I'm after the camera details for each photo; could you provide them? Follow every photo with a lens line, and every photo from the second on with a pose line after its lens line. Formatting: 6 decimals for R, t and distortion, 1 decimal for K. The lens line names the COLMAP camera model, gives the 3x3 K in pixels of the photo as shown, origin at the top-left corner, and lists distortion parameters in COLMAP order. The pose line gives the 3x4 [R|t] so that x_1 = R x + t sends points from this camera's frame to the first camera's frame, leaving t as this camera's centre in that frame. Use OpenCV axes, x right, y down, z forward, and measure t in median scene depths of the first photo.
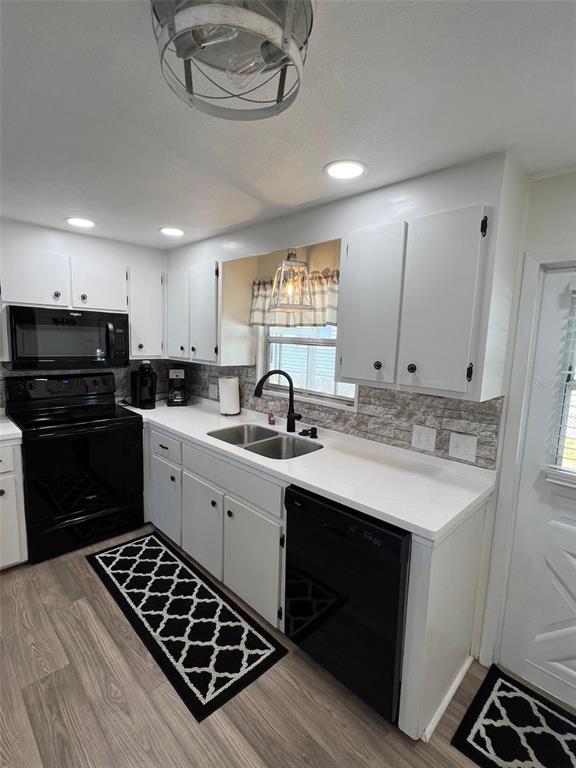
lens RADIAL K [[368.4, 0, 287.7], [0, 368.4, 384.1], [0, 0, 1]] dist [-0.002292, 0.001446]
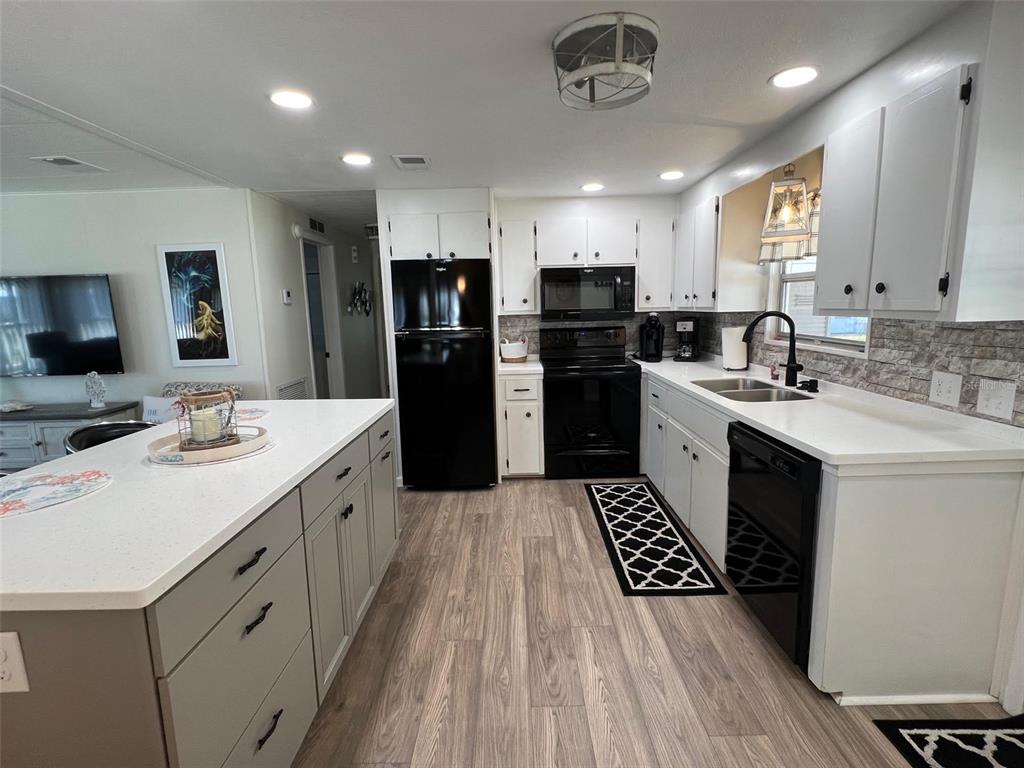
lens RADIAL K [[491.2, 0, 509.1], [0, 491.2, 385.4], [0, 0, 1]] dist [-0.002292, 0.001446]
pose [[0.701108, 0.062792, -0.710285, 0.384608], [-0.039064, 0.998002, 0.049669, 0.106636], [0.711984, -0.007077, 0.702160, -0.255330]]
